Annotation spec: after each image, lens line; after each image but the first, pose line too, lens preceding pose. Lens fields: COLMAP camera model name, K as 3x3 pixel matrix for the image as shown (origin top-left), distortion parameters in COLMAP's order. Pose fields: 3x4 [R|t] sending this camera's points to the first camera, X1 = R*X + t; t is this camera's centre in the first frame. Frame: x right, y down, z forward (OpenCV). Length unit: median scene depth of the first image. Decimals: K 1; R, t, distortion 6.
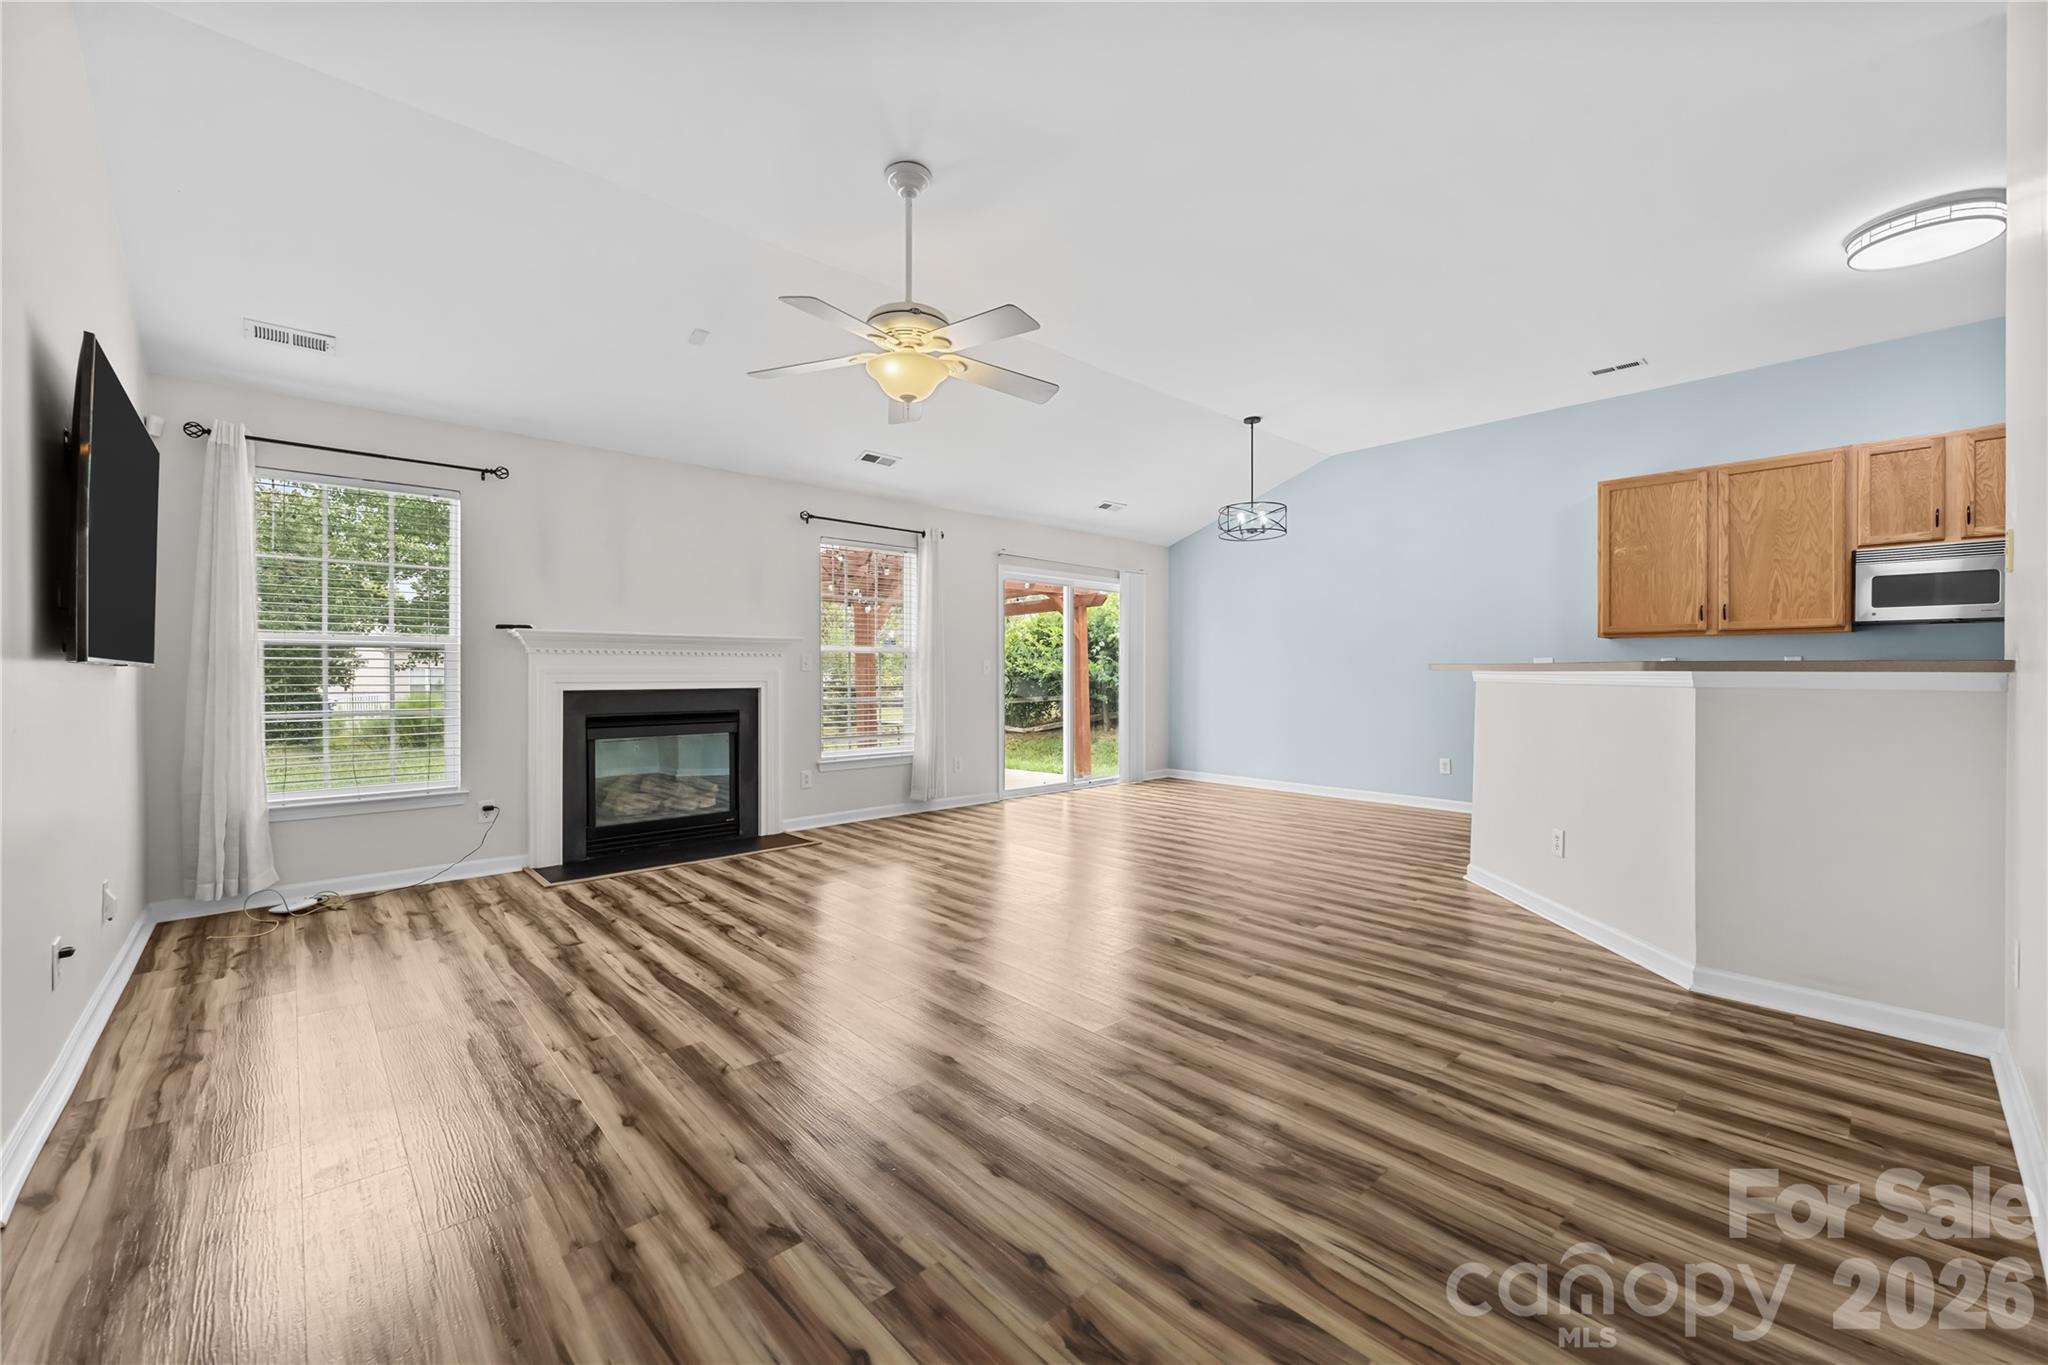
lens RADIAL K [[812.4, 0, 1020.6], [0, 812.4, 678.4], [0, 0, 1]] dist [-0.000634, -0.000157]
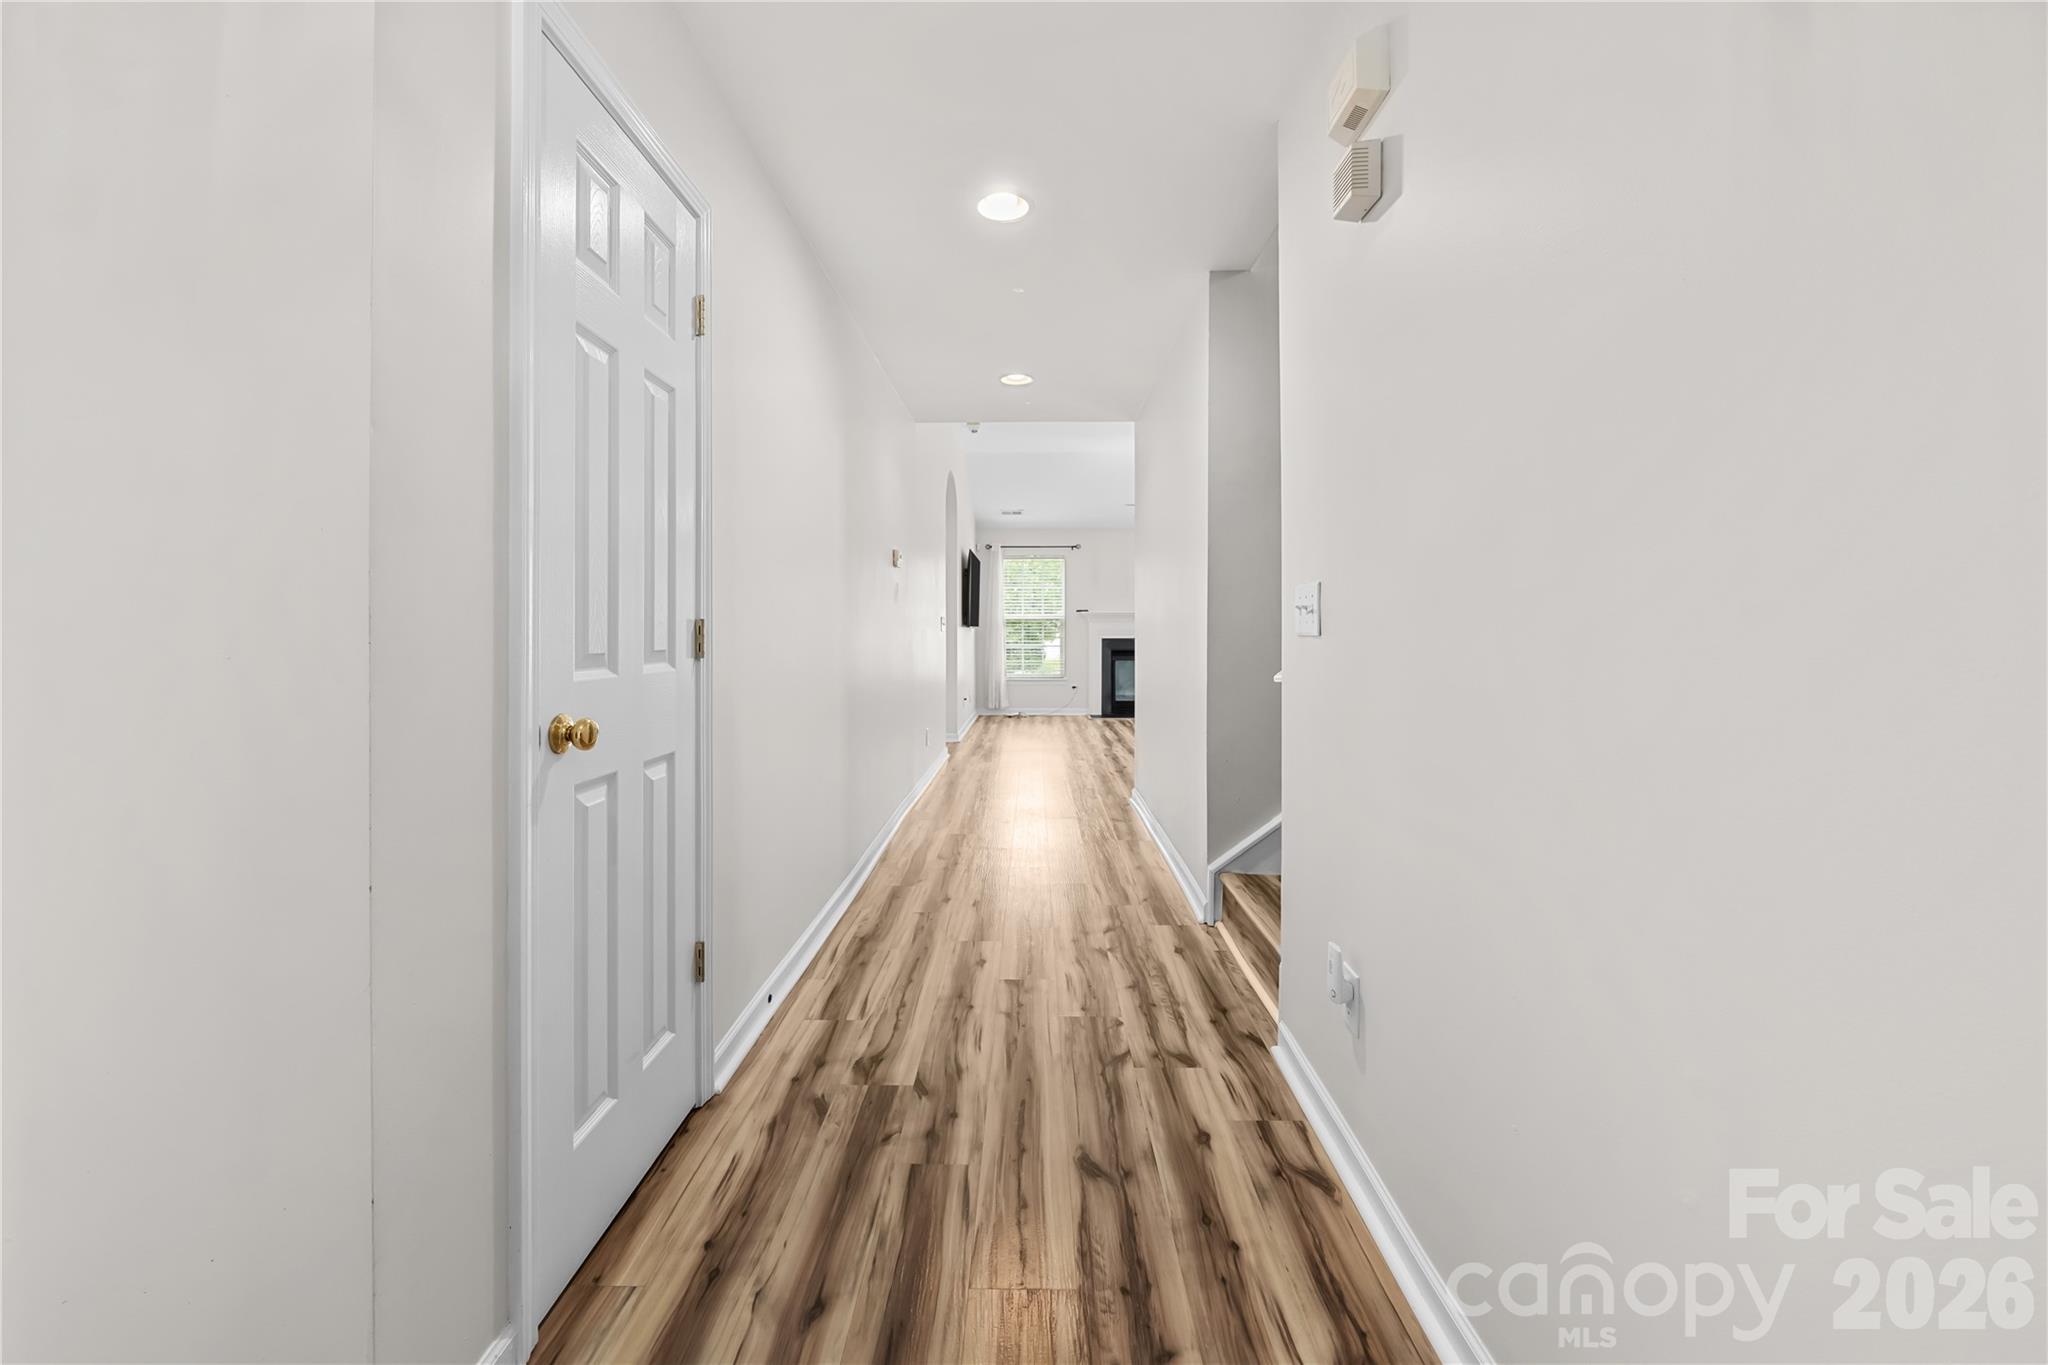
lens RADIAL K [[812.4, 0, 1020.6], [0, 812.4, 678.4], [0, 0, 1]] dist [-0.000634, -0.000157]
pose [[0.736039, 0.042728, -0.675590, 1.007773], [-0.000351, 0.998030, 0.062738, -0.020647], [0.676940, -0.045940, 0.734604, -1.029494]]
